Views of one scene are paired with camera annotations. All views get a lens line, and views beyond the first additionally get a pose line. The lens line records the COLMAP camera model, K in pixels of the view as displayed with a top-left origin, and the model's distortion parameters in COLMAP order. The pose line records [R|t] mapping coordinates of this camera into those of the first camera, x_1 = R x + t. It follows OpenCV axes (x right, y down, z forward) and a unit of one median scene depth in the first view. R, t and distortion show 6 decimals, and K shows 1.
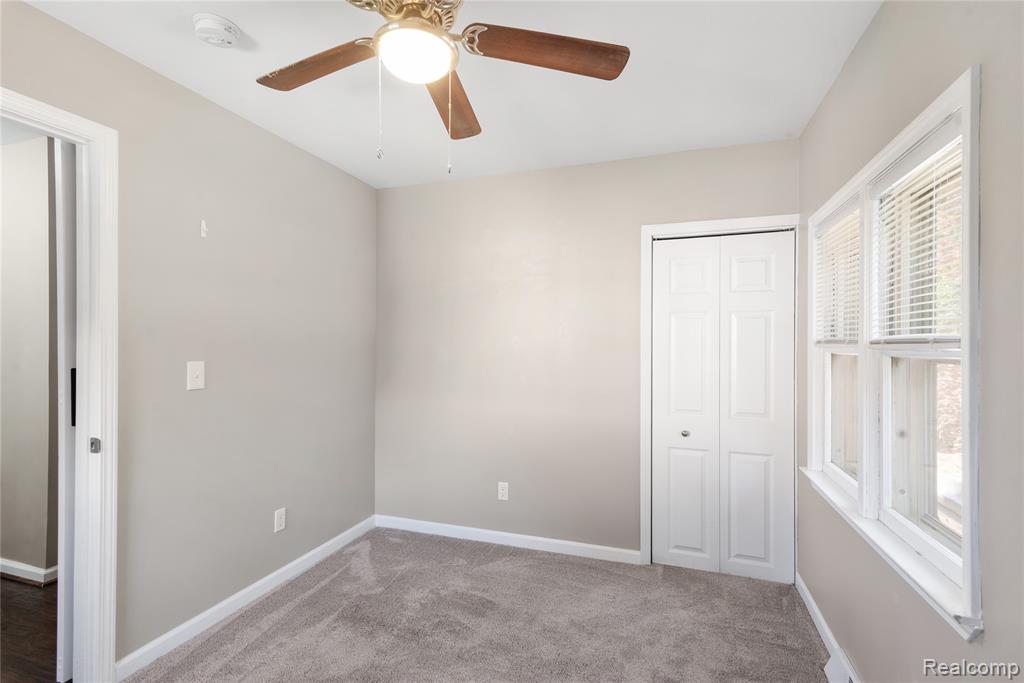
lens RADIAL K [[485.3, 0, 494.4], [0, 485.3, 343.2], [0, 0, 1]] dist [0.000830, -0.000075]
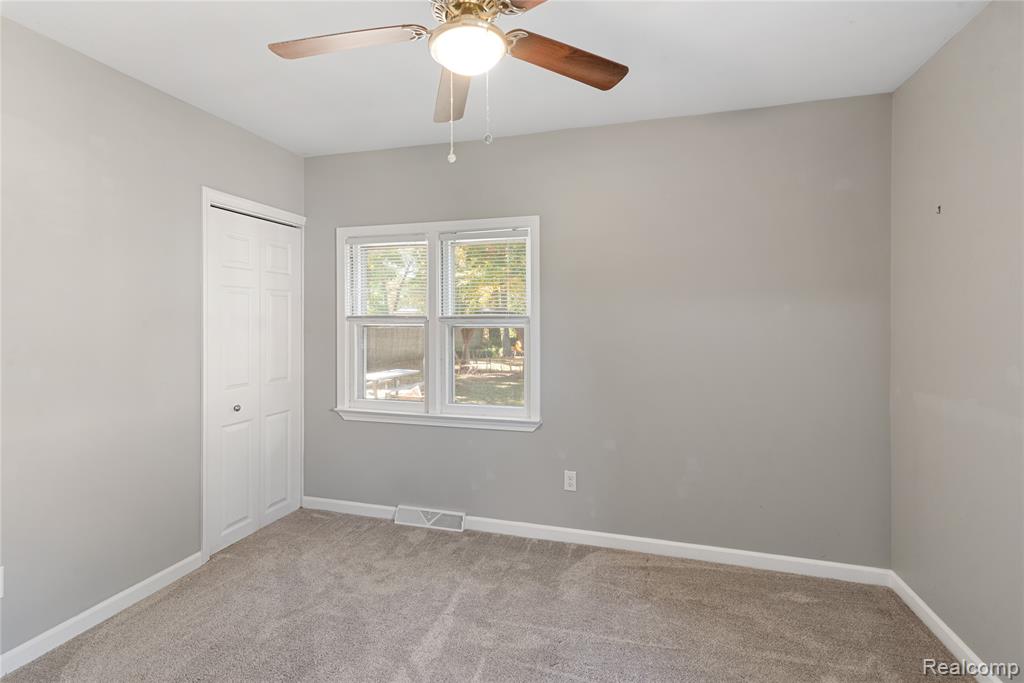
lens RADIAL K [[501.4, 0, 502.7], [0, 501.4, 319.9], [0, 0, 1]] dist [0.002171, 0.000077]
pose [[-0.057483, -0.008394, 0.998311, -0.693418], [-0.003313, 0.999961, 0.008217, -0.006624], [-0.998341, -0.002835, -0.057508, 0.529605]]
